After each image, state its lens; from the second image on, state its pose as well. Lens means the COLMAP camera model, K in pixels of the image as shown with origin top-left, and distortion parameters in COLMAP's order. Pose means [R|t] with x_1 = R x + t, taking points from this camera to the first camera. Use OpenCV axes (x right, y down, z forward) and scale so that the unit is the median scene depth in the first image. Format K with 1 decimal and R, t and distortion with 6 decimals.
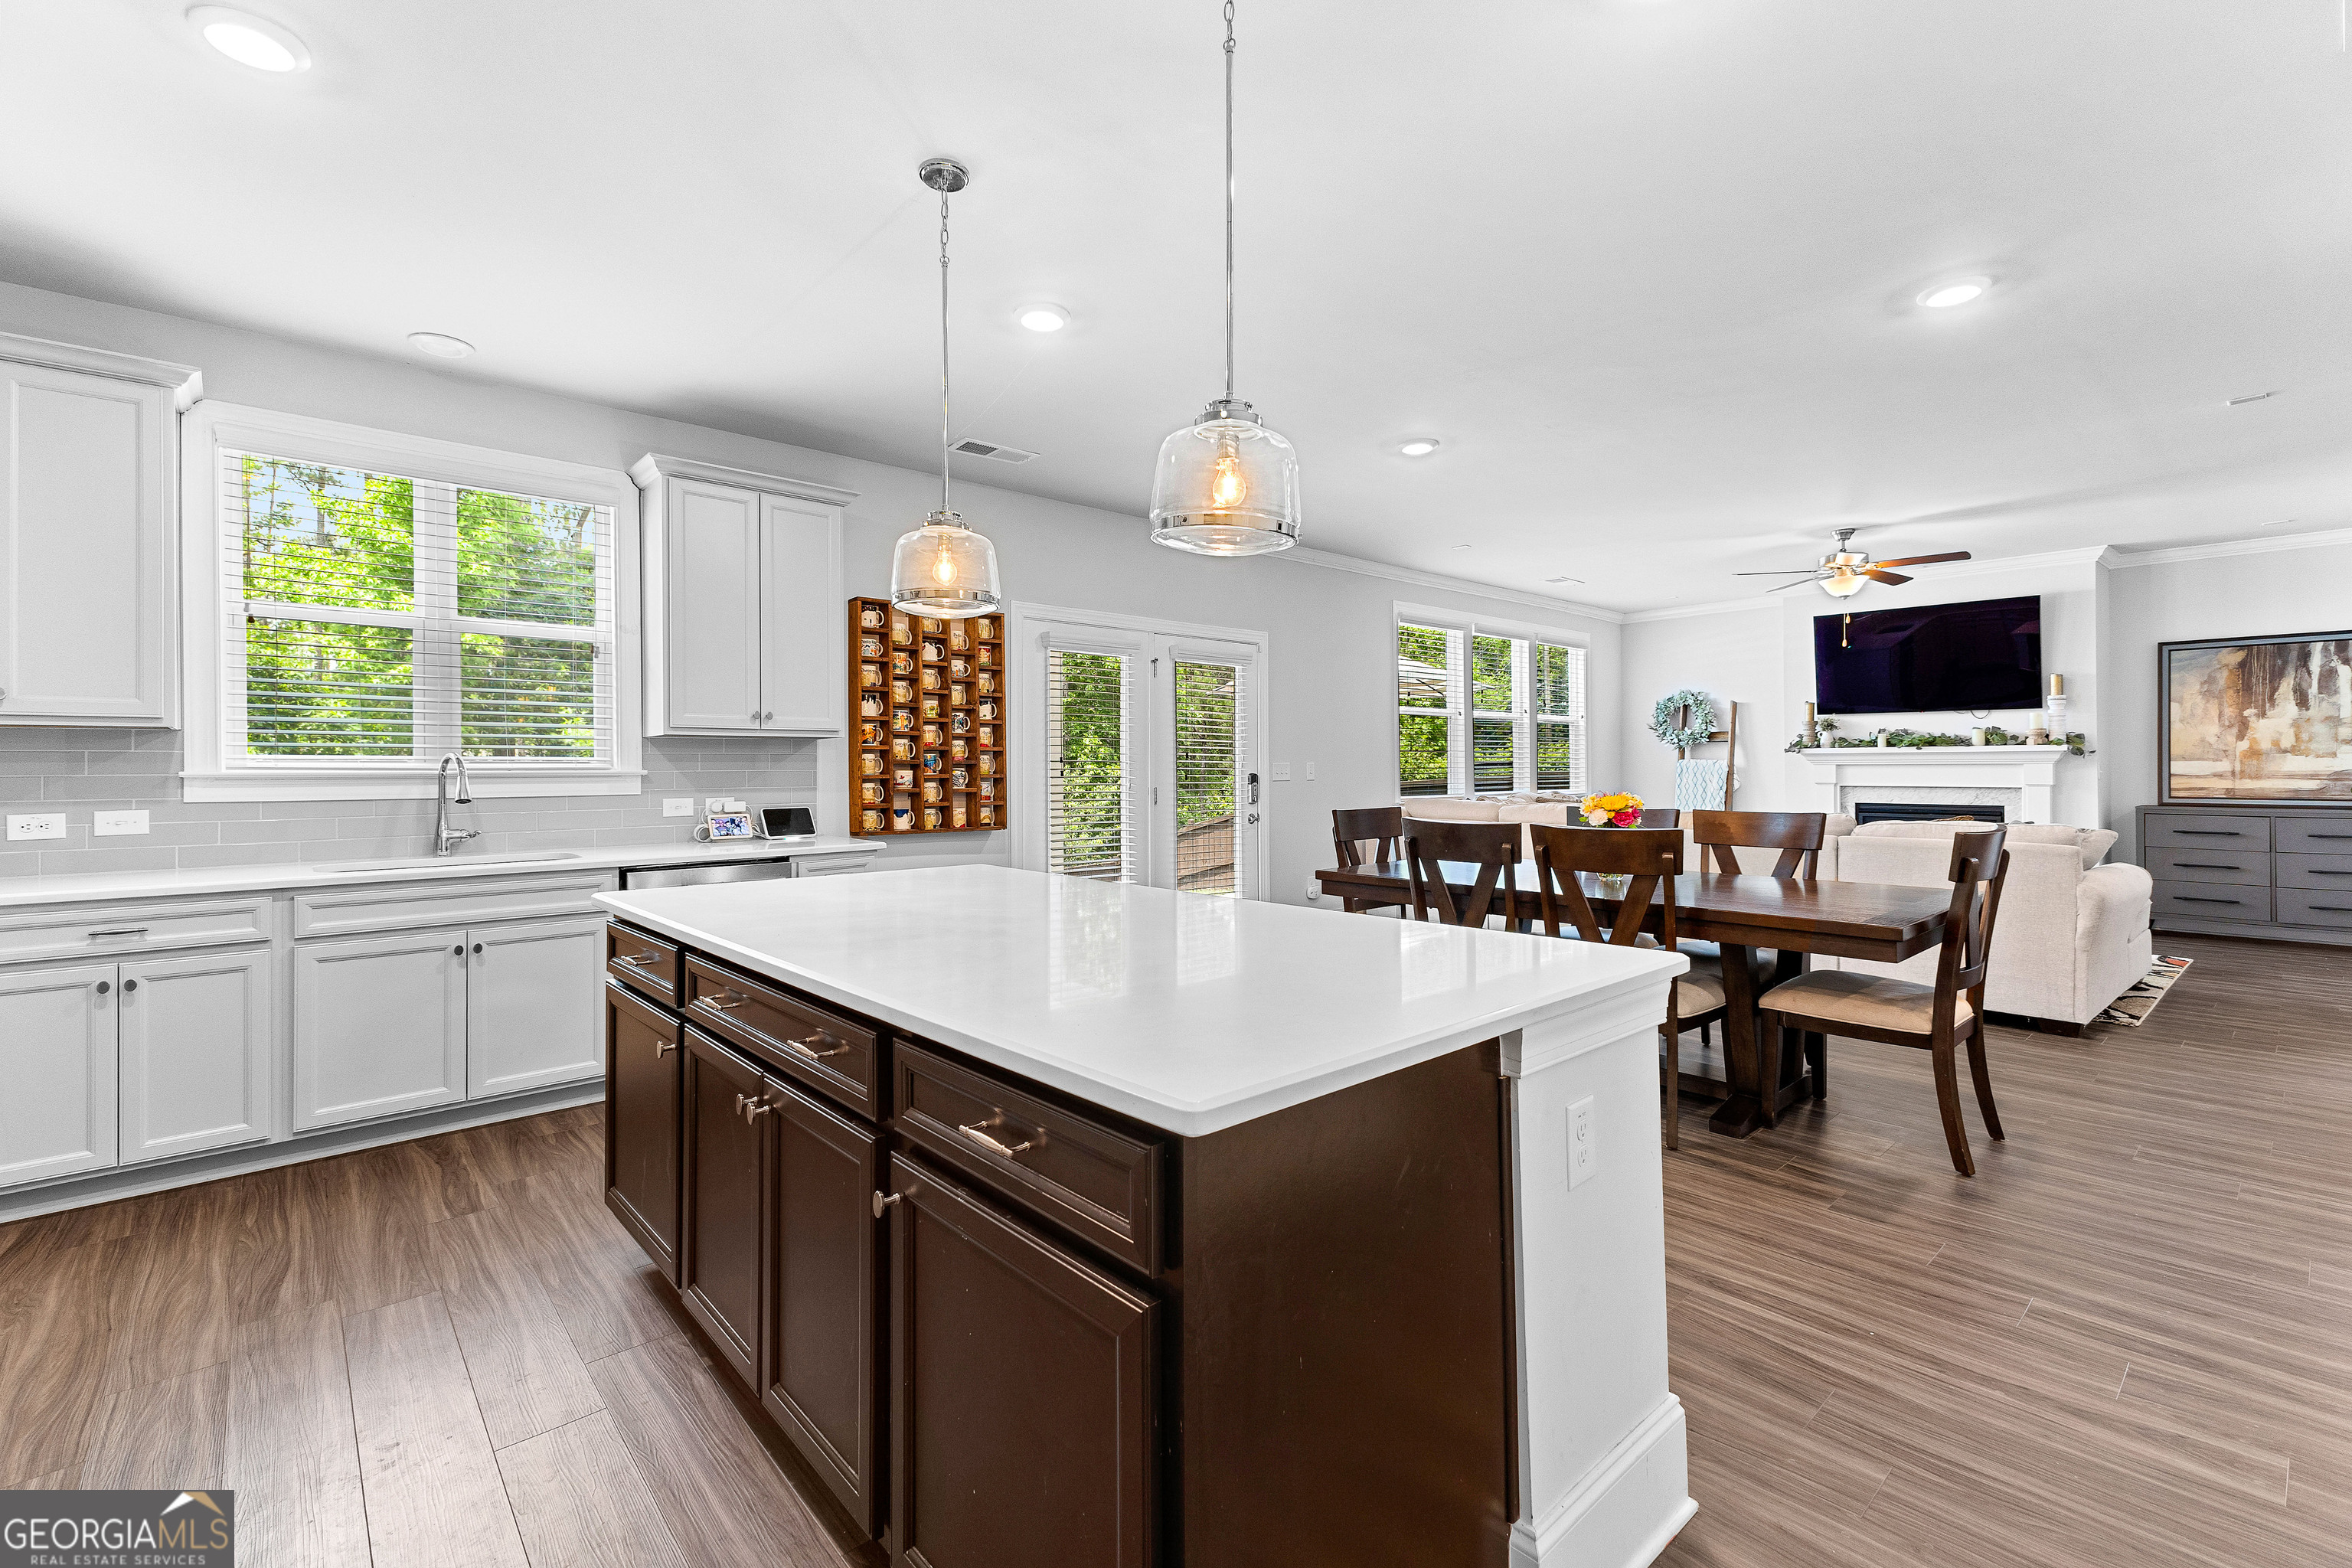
lens RADIAL K [[1024.3, 0, 1186.4], [0, 1024.3, 760.5], [0, 0, 1]] dist [0.015725, -0.003314]
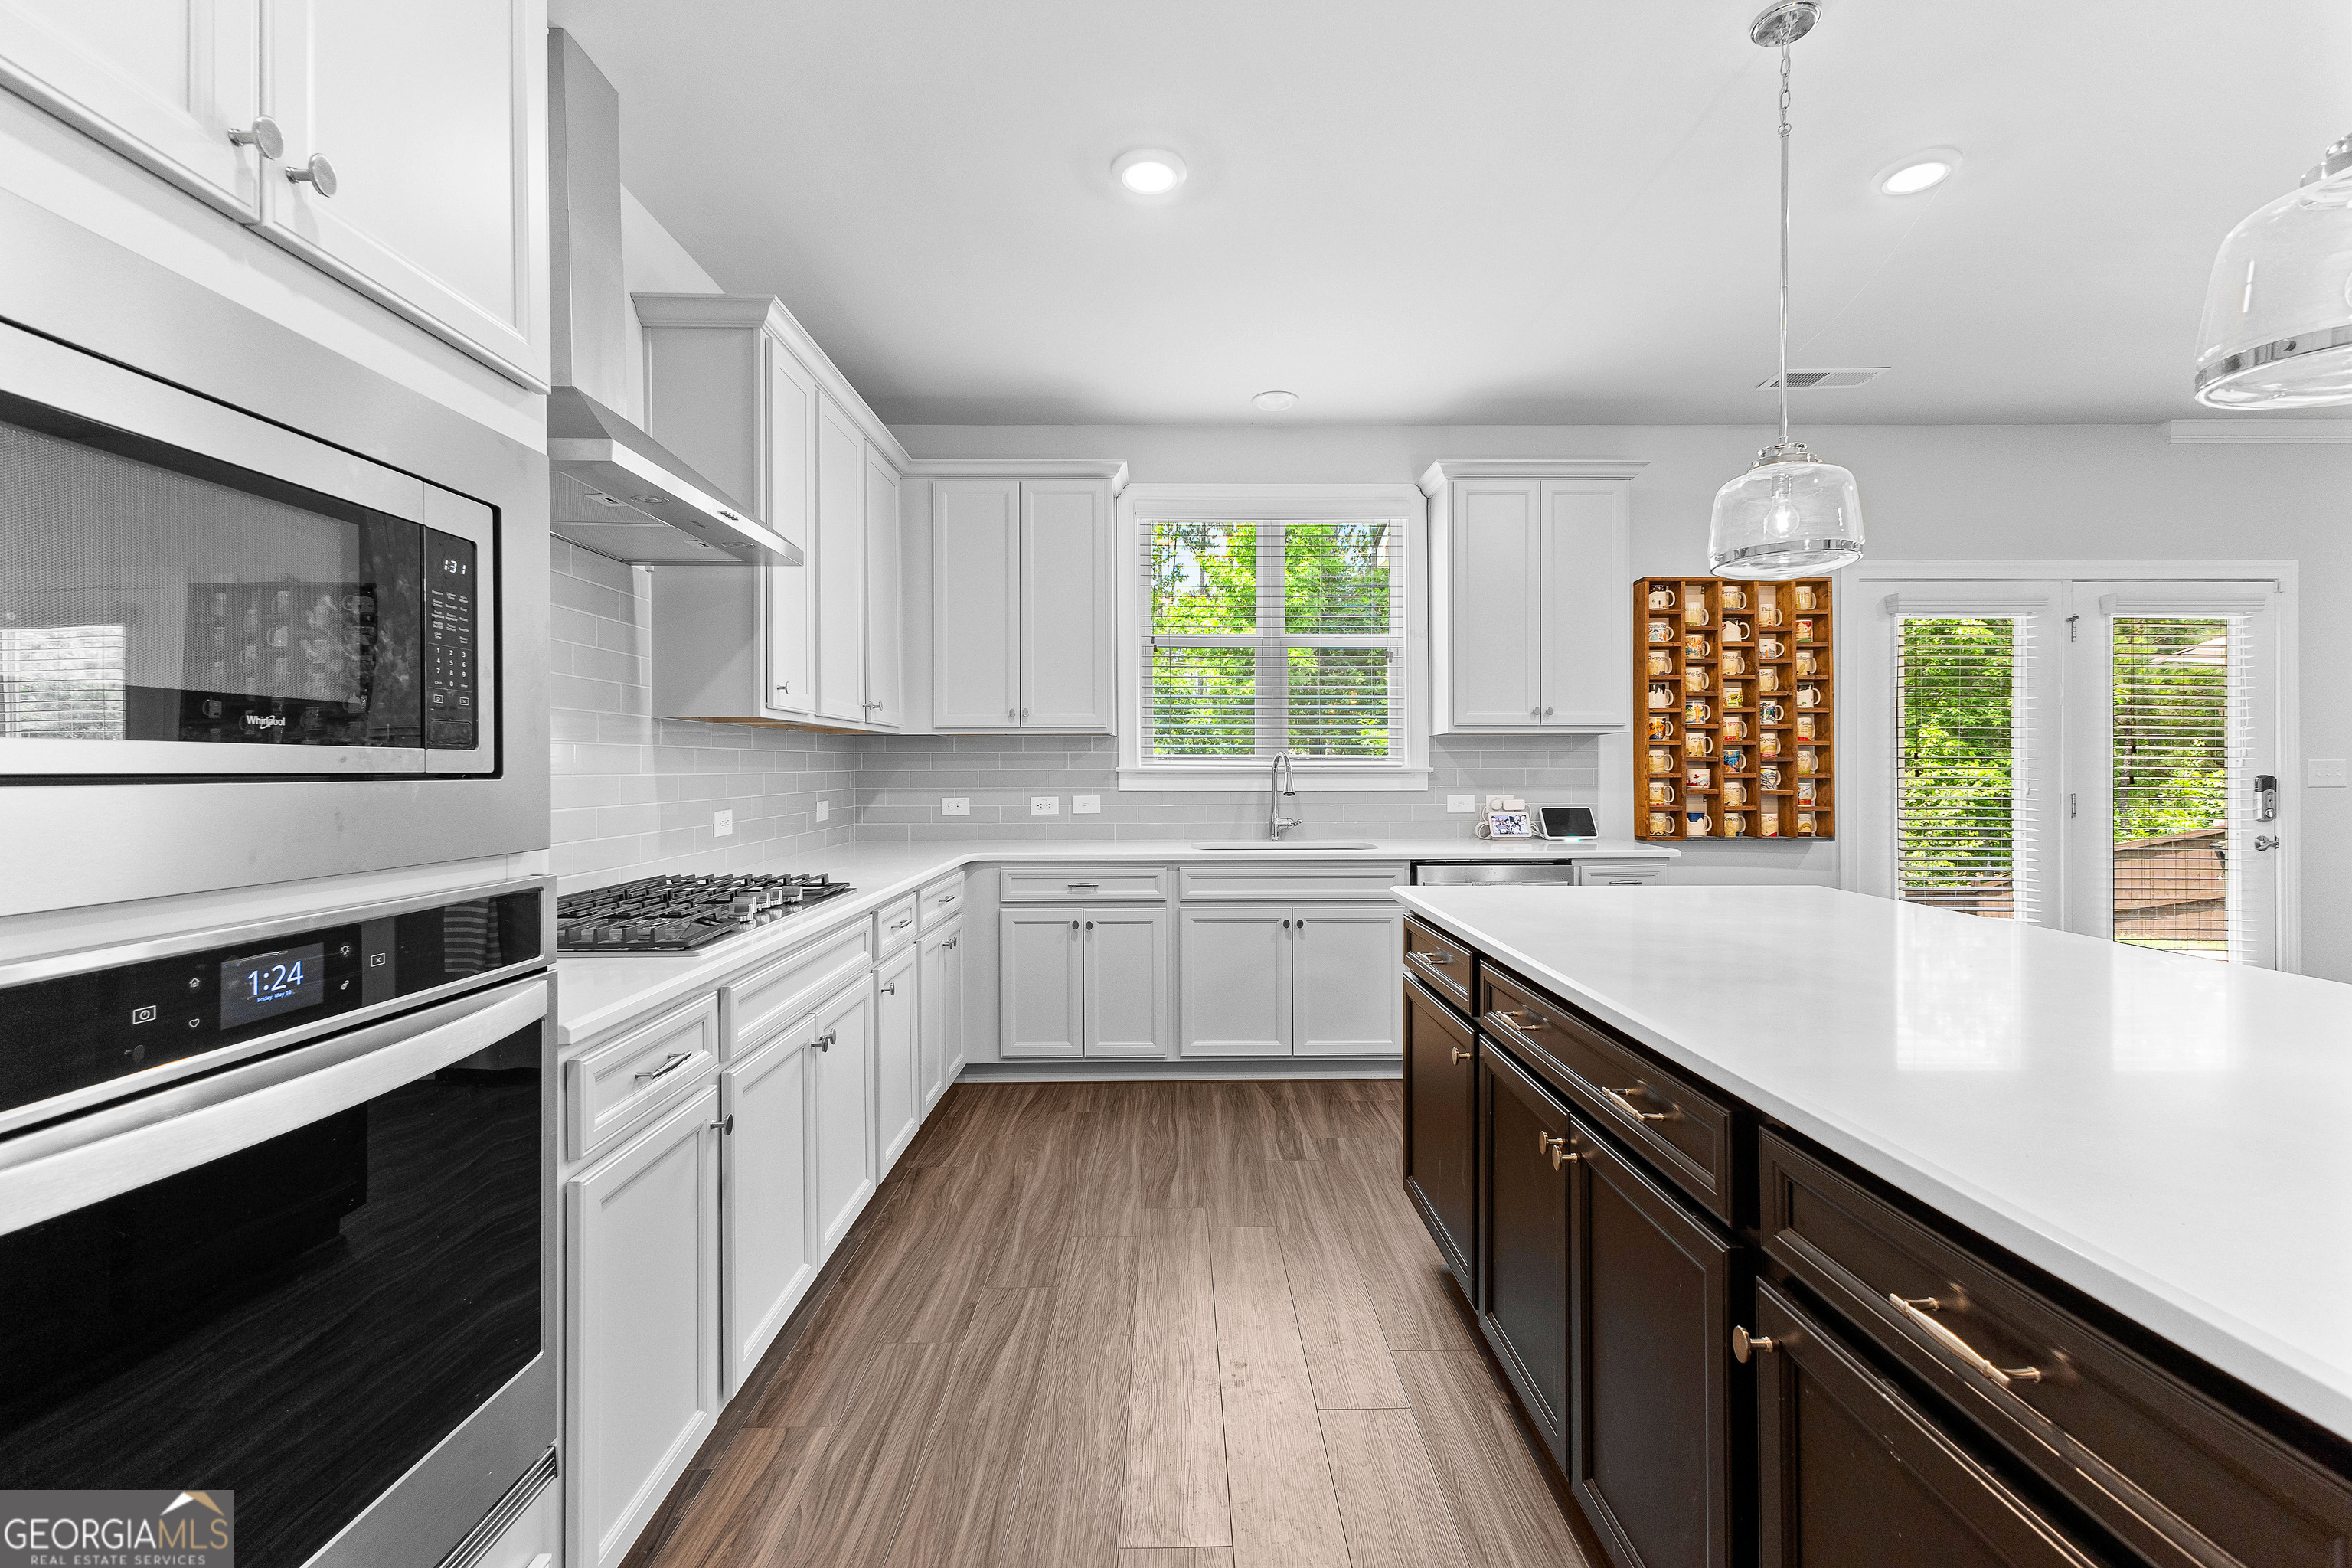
lens RADIAL K [[1024.3, 0, 1179.3], [0, 1024.3, 770.2], [0, 0, 1]] dist [0.015725, -0.003314]
pose [[0.752646, 0.005476, -0.658403, -0.048011], [0.002142, 0.999940, 0.010765, 0.000663], [0.658422, -0.009513, 0.752589, 0.068965]]
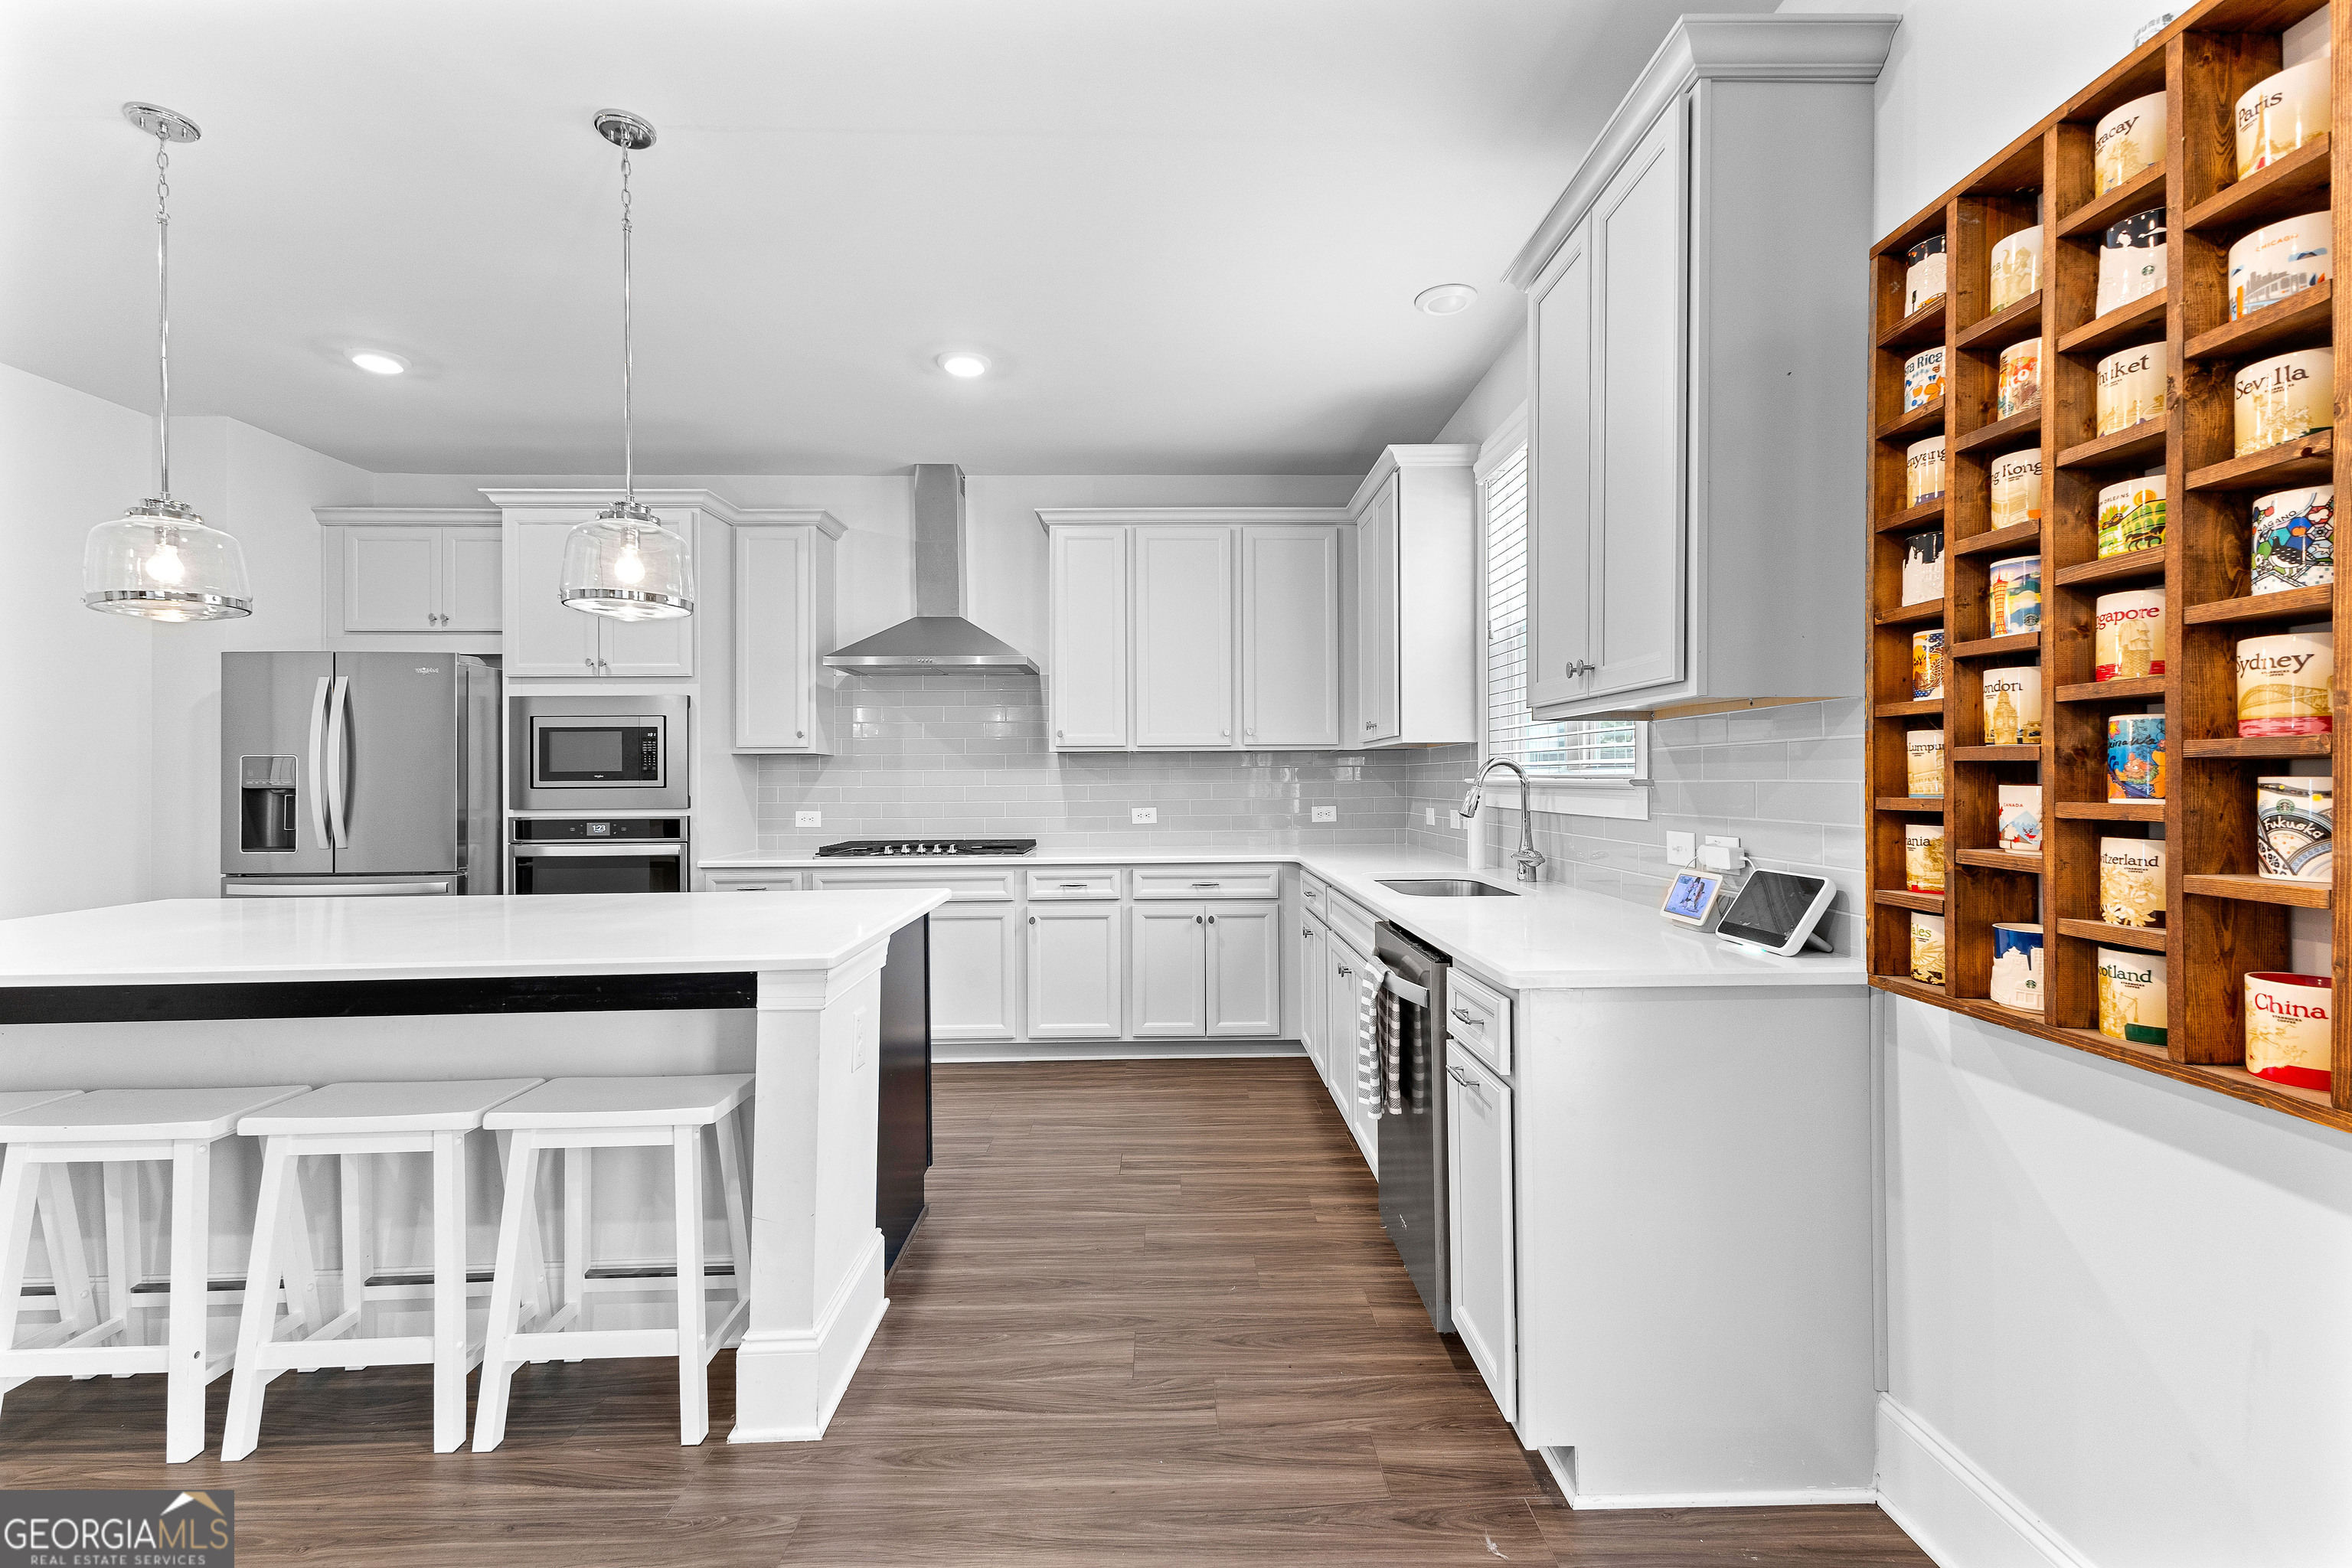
lens RADIAL K [[1024.3, 0, 1179.0], [0, 1024.3, 783.4], [0, 0, 1]] dist [0.015725, -0.003314]
pose [[-0.657826, 0.012746, -0.753062, 0.110257], [0.015738, 0.999871, 0.003176, 0.007012], [0.753006, -0.009763, -0.657941, 1.610194]]
